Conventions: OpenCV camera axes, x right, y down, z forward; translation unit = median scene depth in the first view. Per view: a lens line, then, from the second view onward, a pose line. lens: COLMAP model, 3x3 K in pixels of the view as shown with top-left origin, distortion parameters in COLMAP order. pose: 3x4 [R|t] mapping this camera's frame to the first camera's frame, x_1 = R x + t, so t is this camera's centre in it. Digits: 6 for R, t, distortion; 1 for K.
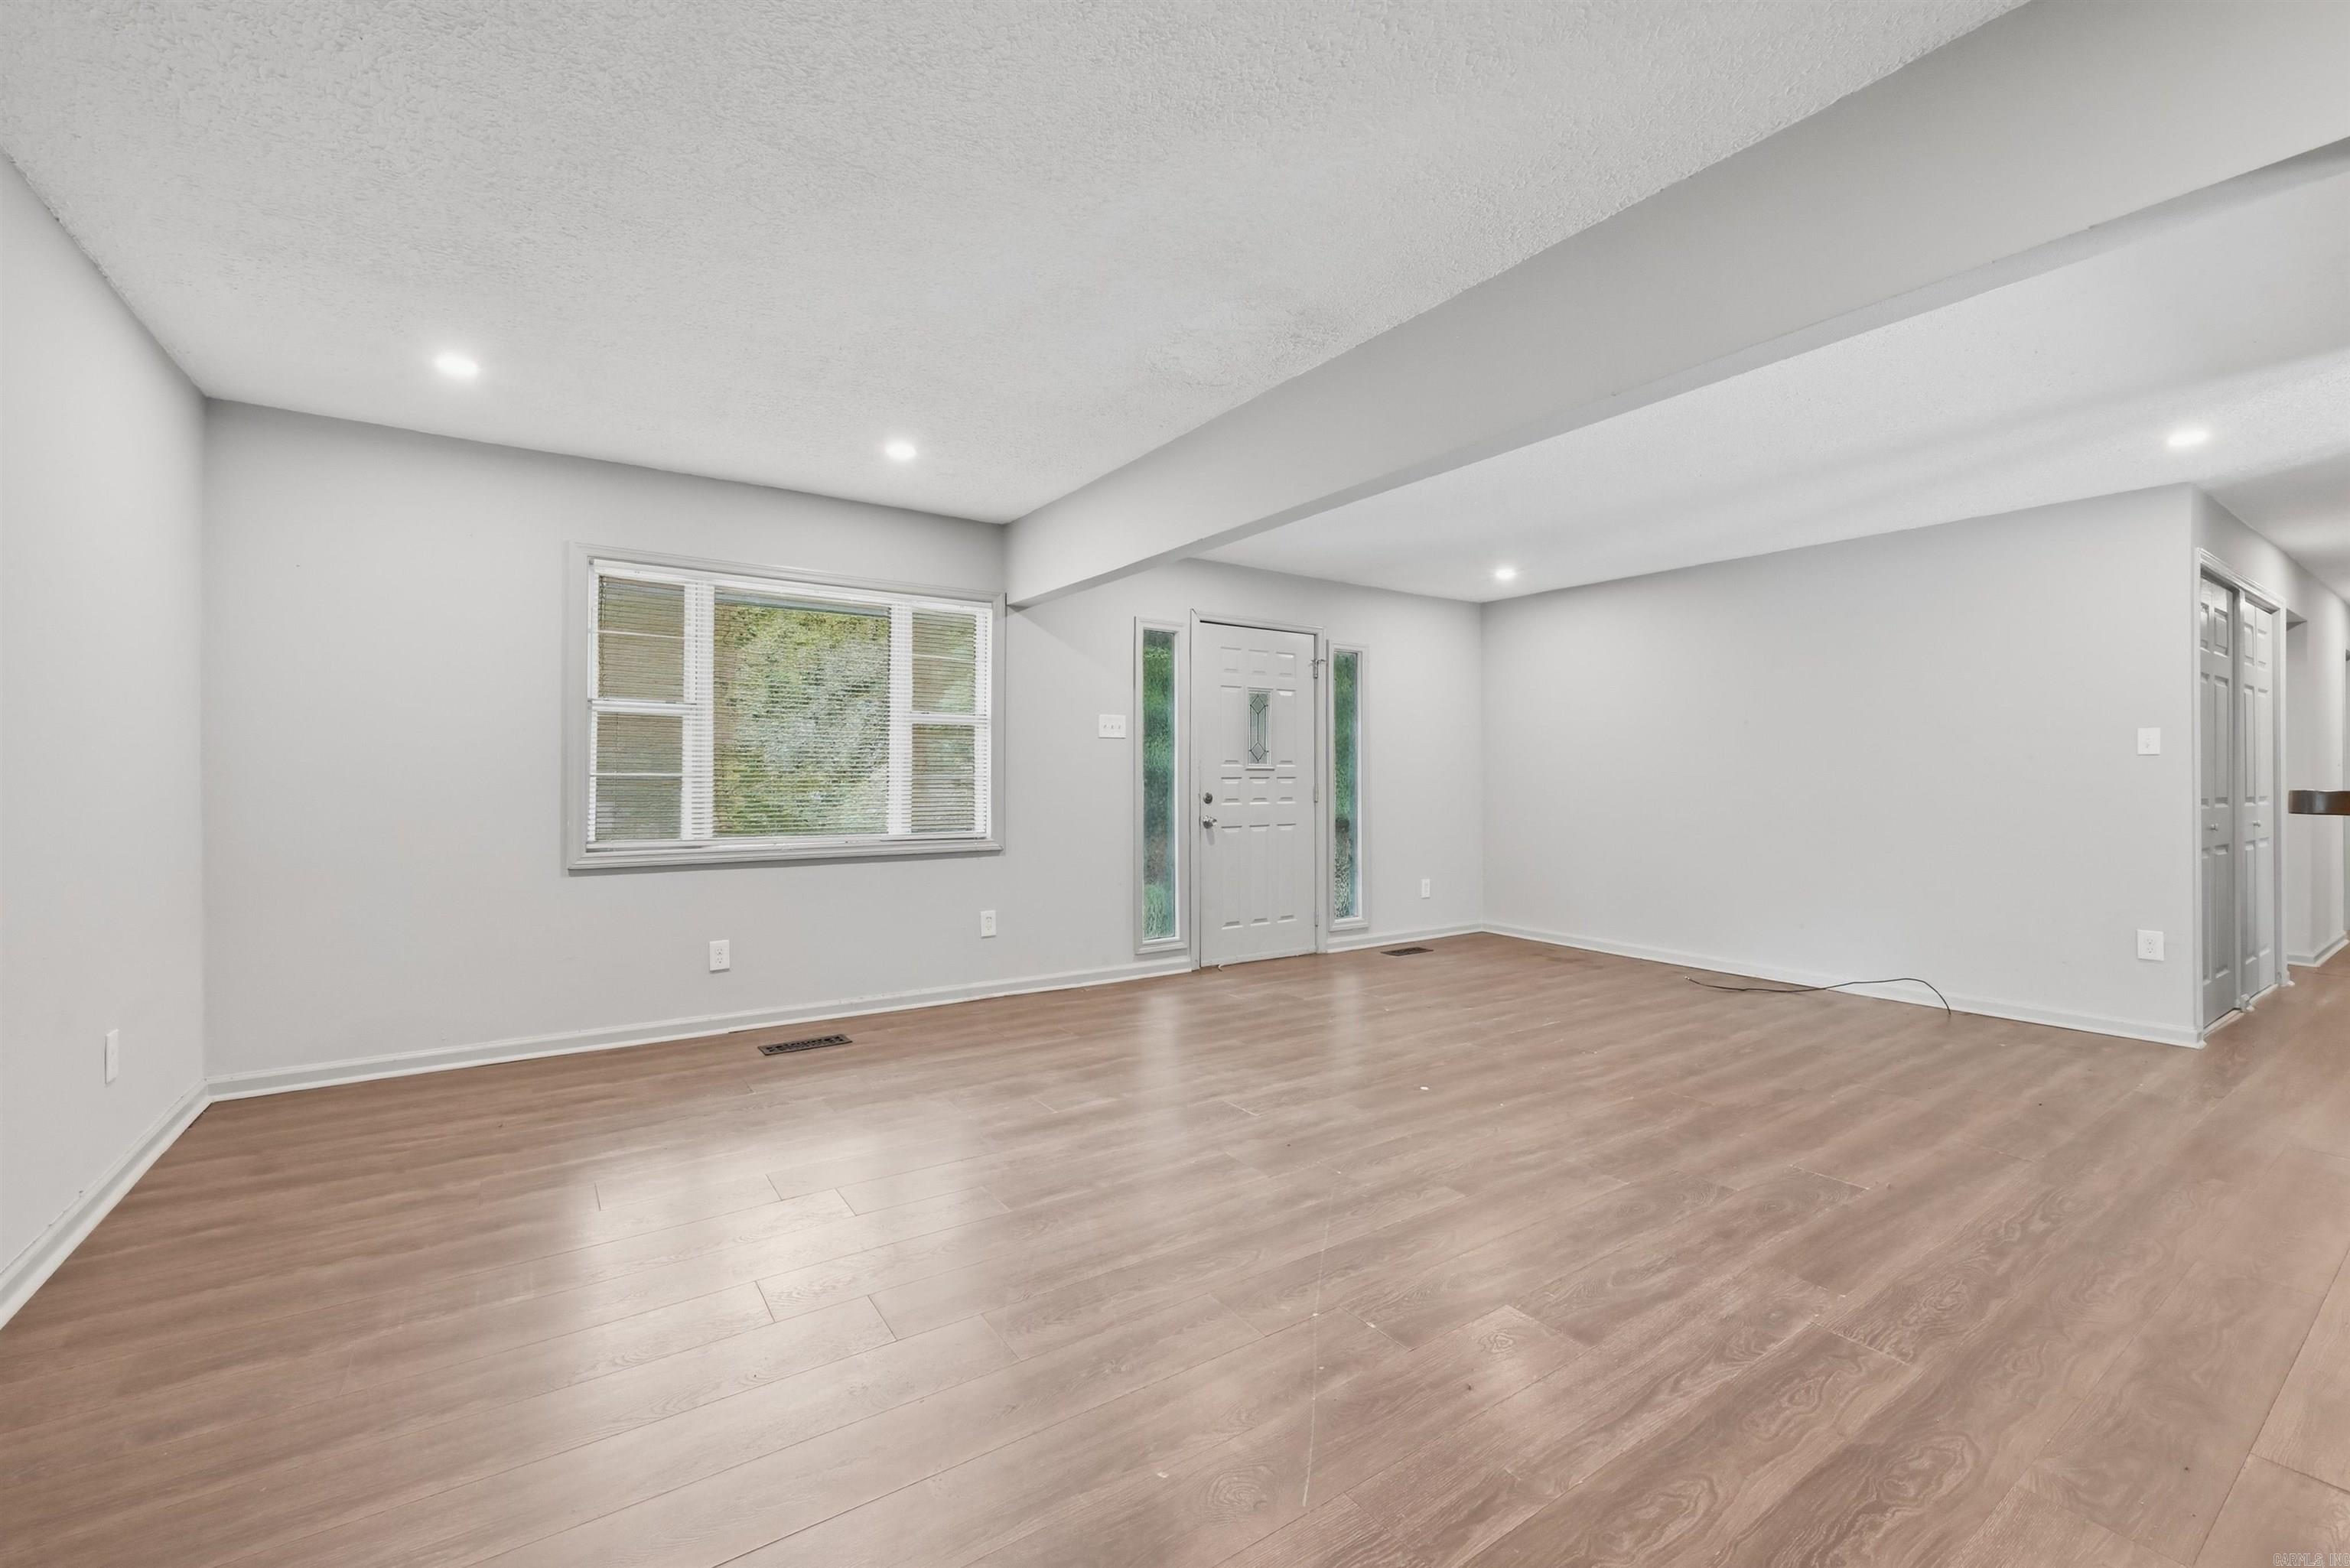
lens RADIAL K [[961.2, 0, 1185.3], [0, 961.2, 774.1], [0, 0, 1]] dist [-0.000671, -0.000268]
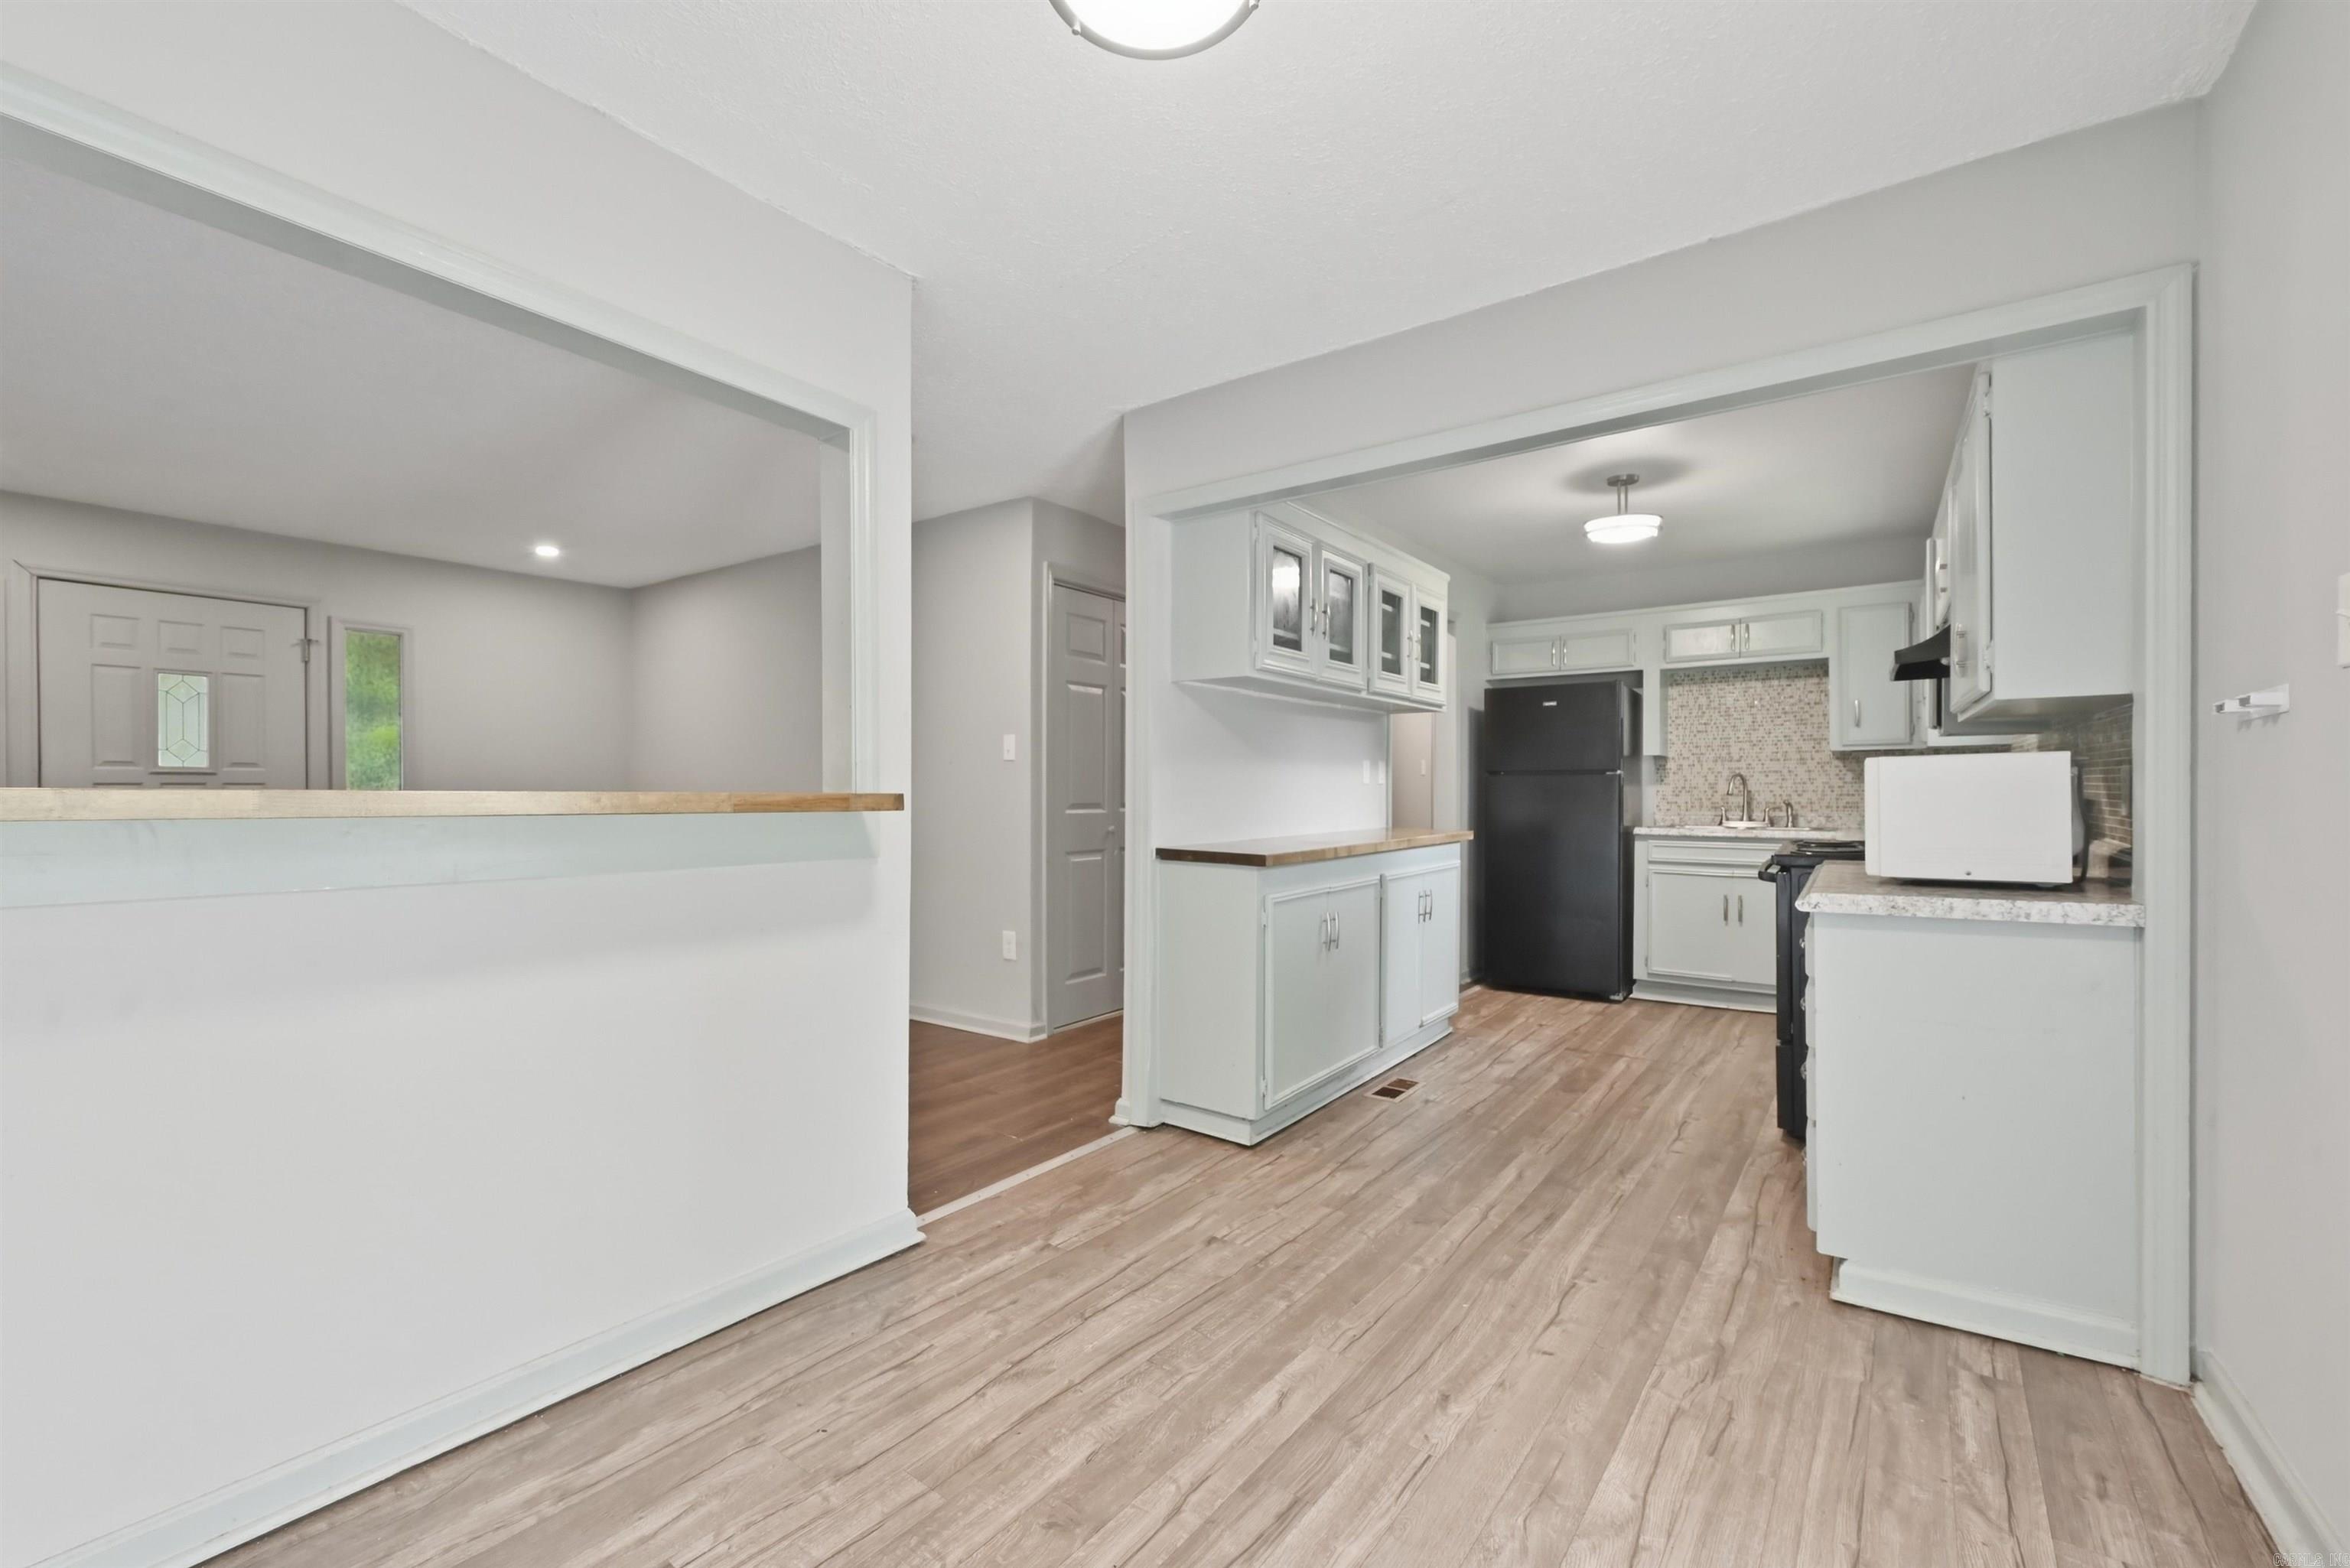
lens RADIAL K [[961.2, 0, 1185.3], [0, 961.2, 774.1], [0, 0, 1]] dist [-0.000671, -0.000268]
pose [[0.942225, 0.005971, 0.334927, 1.057391], [-0.001407, 0.999903, -0.013866, 0.008329], [-0.334977, 0.012594, 0.942142, -0.011526]]
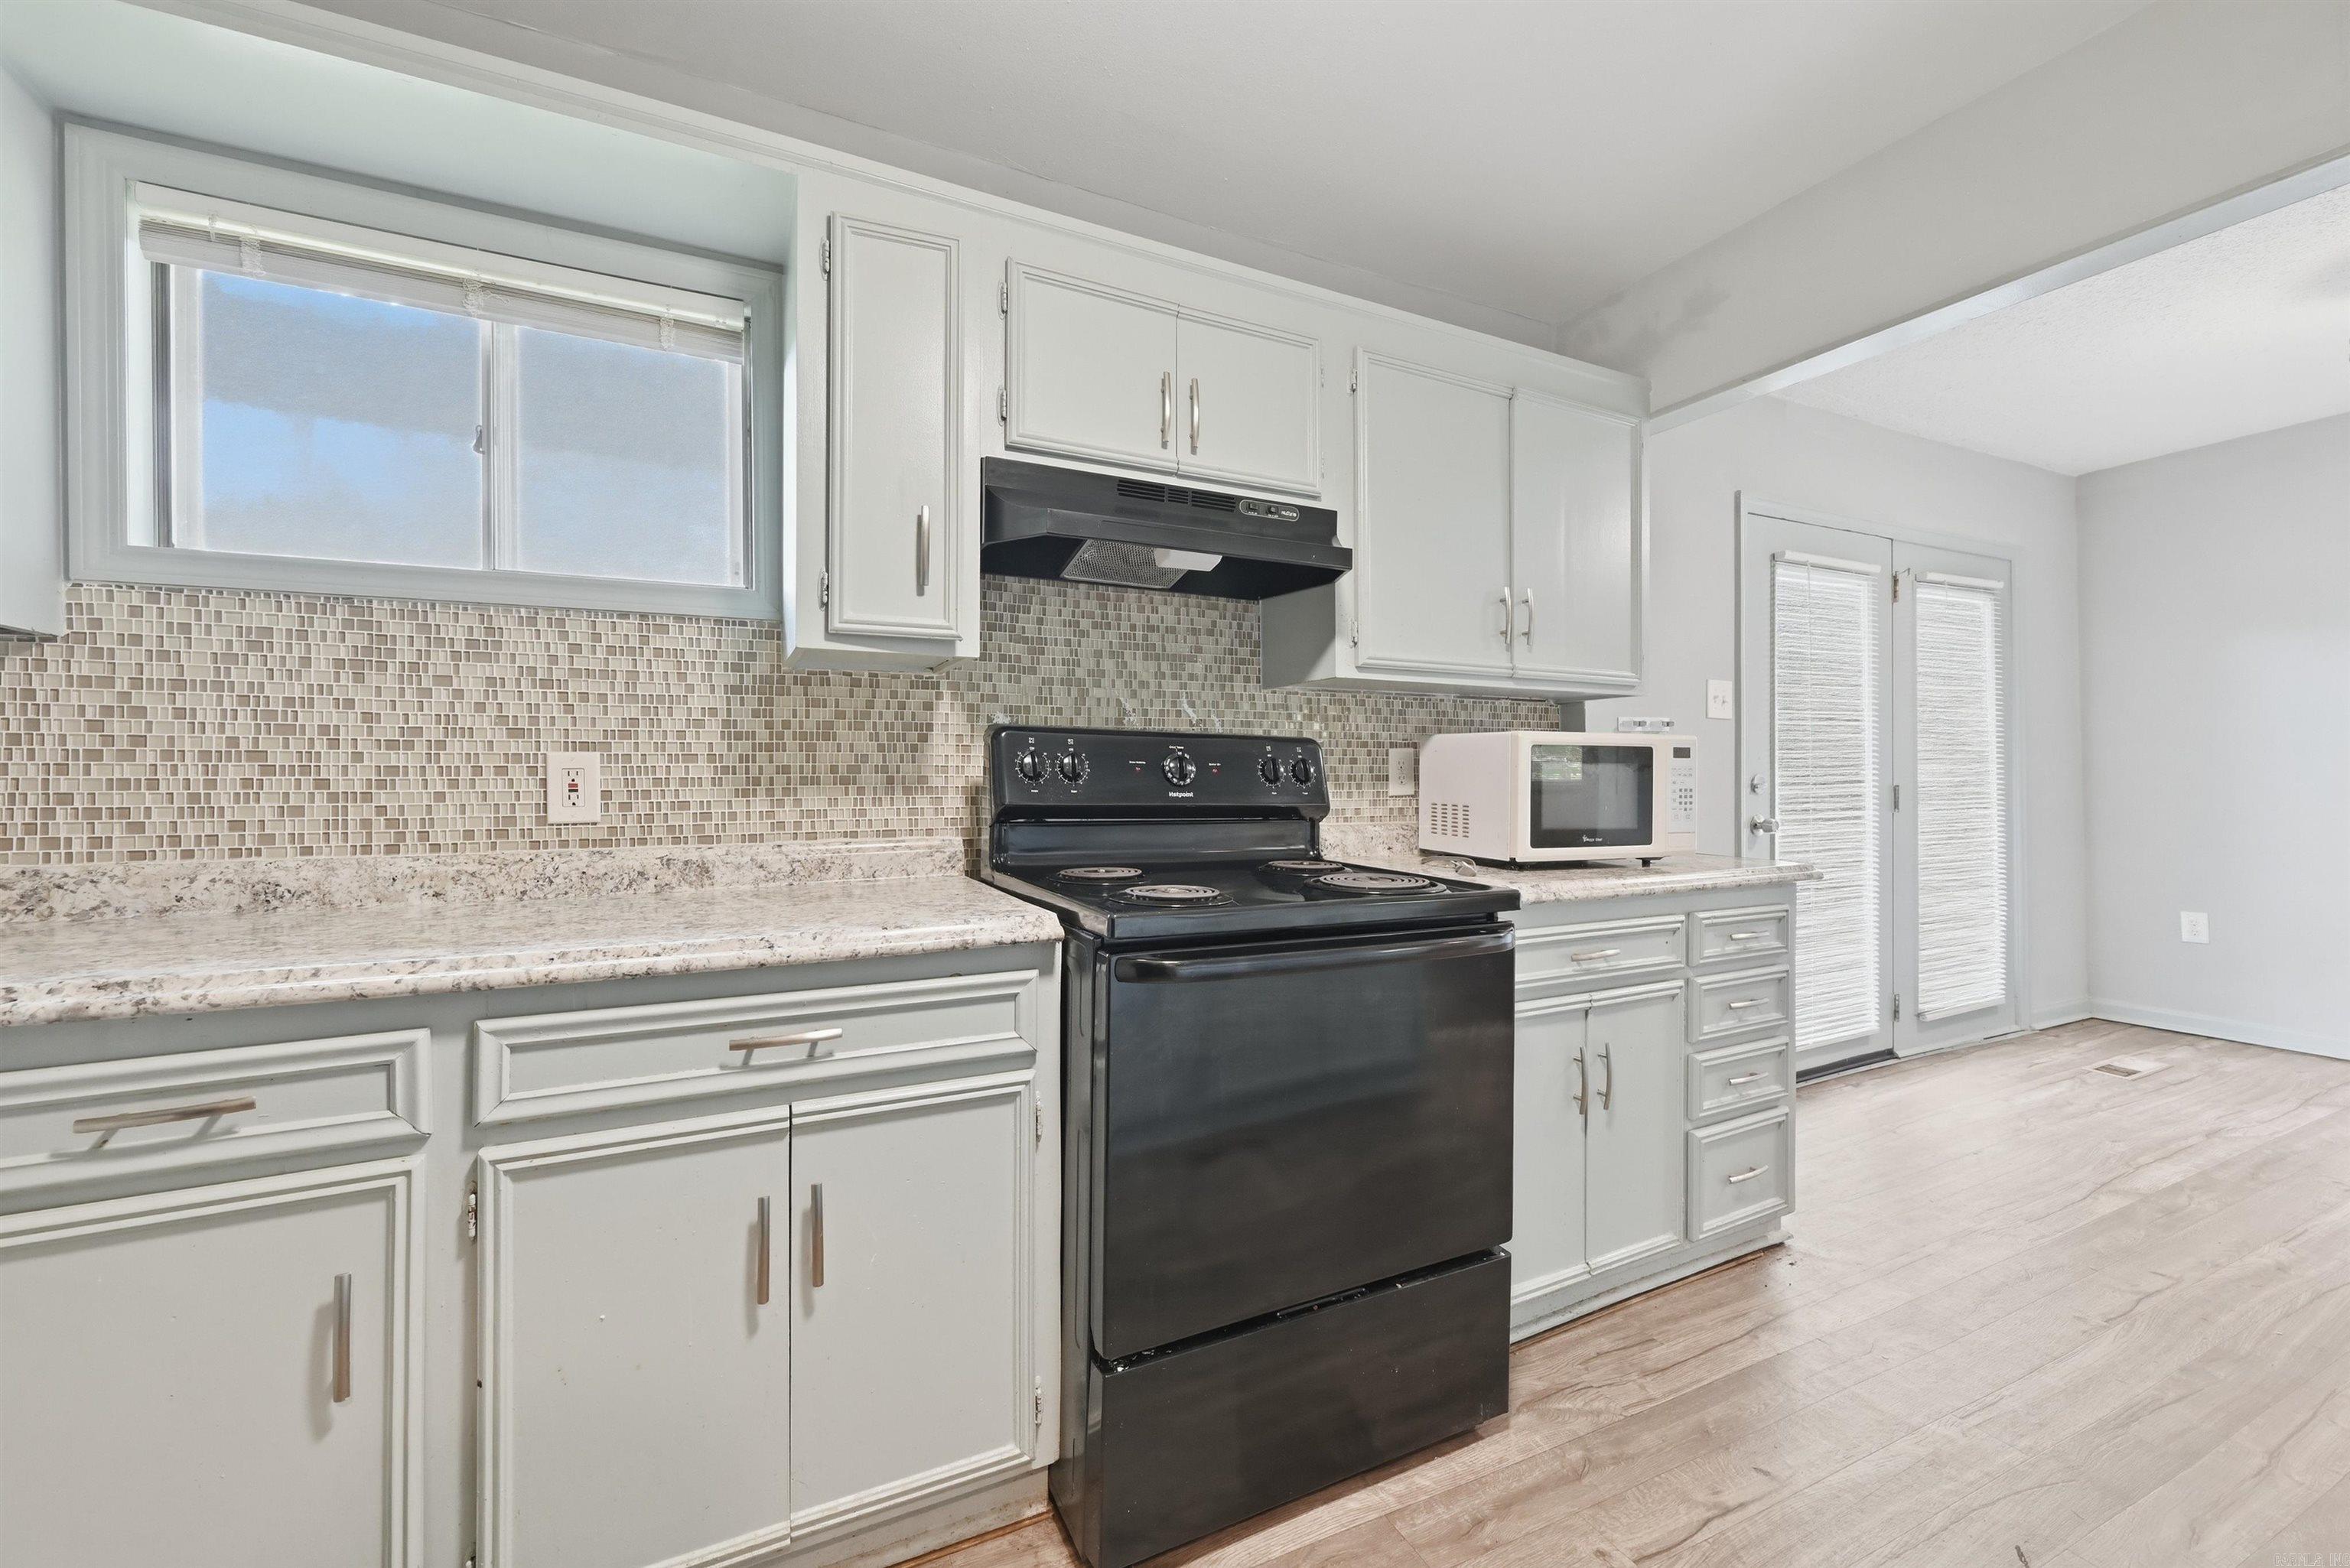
lens RADIAL K [[930.2, 0, 1170.6], [0, 930.2, 758.9], [0, 0, 1]] dist [-0.001119, -0.000295]
pose [[-0.987739, 0.009710, 0.155814, 1.603831], [0.006448, 0.999750, -0.021428, 0.011884], [-0.155983, -0.020161, -0.987554, 0.675117]]
